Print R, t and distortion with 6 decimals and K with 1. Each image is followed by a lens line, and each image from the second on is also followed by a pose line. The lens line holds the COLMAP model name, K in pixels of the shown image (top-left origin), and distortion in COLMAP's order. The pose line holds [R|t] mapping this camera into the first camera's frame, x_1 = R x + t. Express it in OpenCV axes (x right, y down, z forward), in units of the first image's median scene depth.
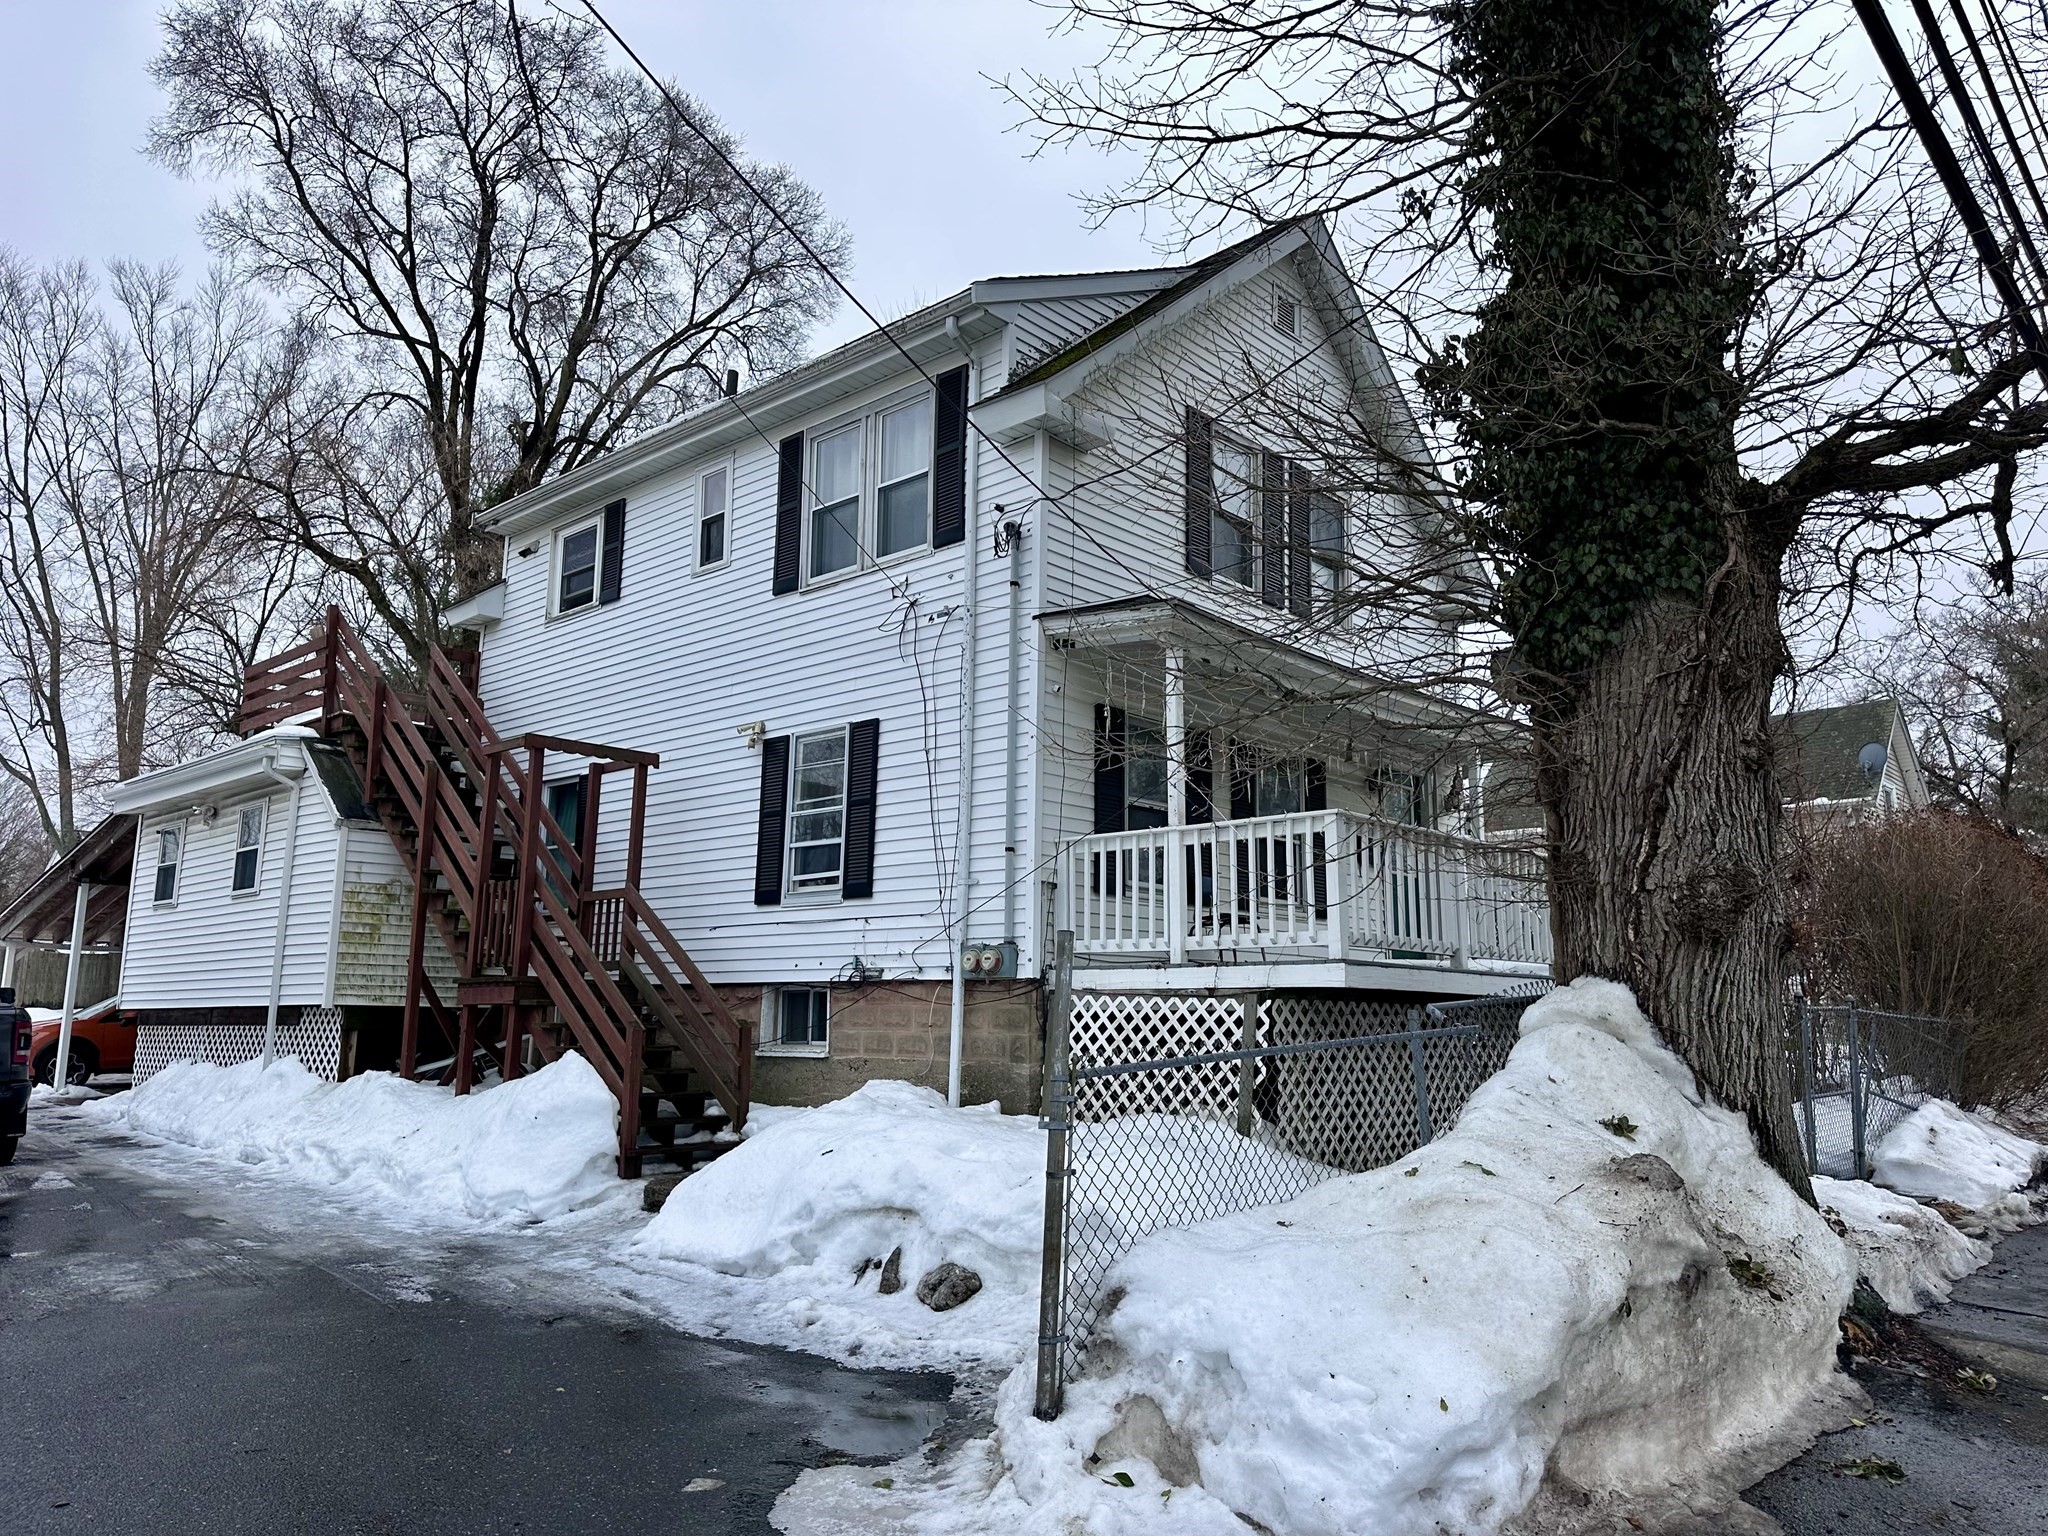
lens RADIAL K [[1439.6, 0, 1029.4], [0, 1439.6, 760.8], [0, 0, 1]] dist [0.090729, -0.067979]
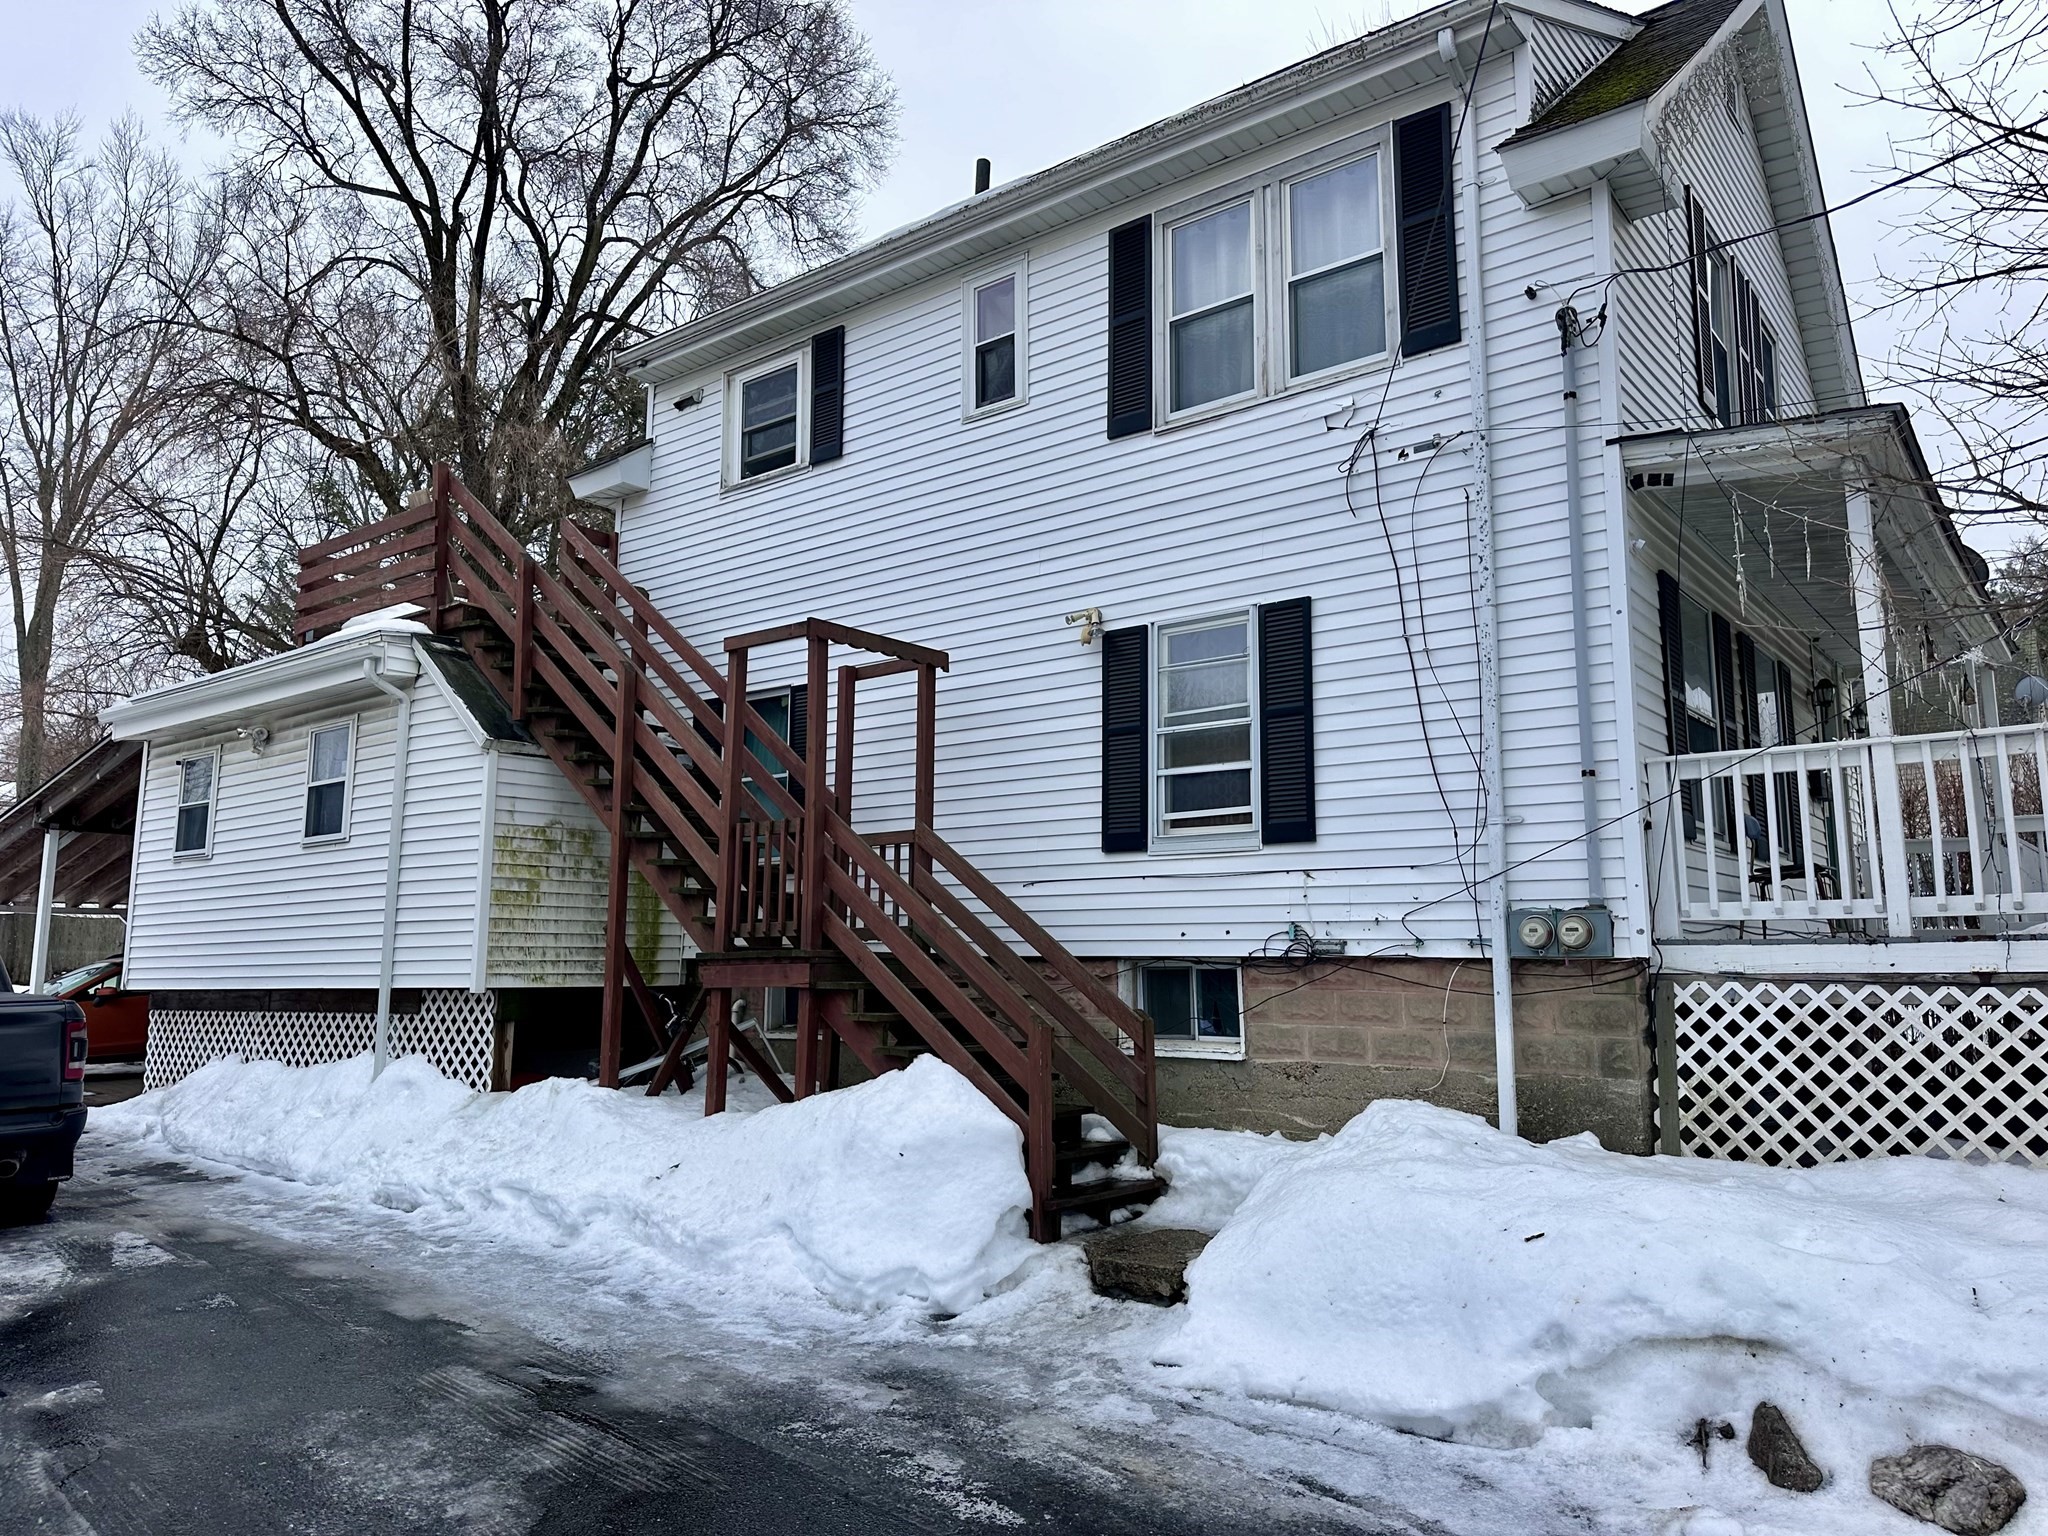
lens RADIAL K [[1439.6, 0, 1015.0], [0, 1439.6, 750.4], [0, 0, 1]] dist [0.090729, -0.067979]
pose [[0.996837, 0.004697, 0.079338, -0.289588], [-0.006276, 0.999787, 0.019664, 0.032314], [-0.079228, -0.020100, 0.996654, 0.264861]]
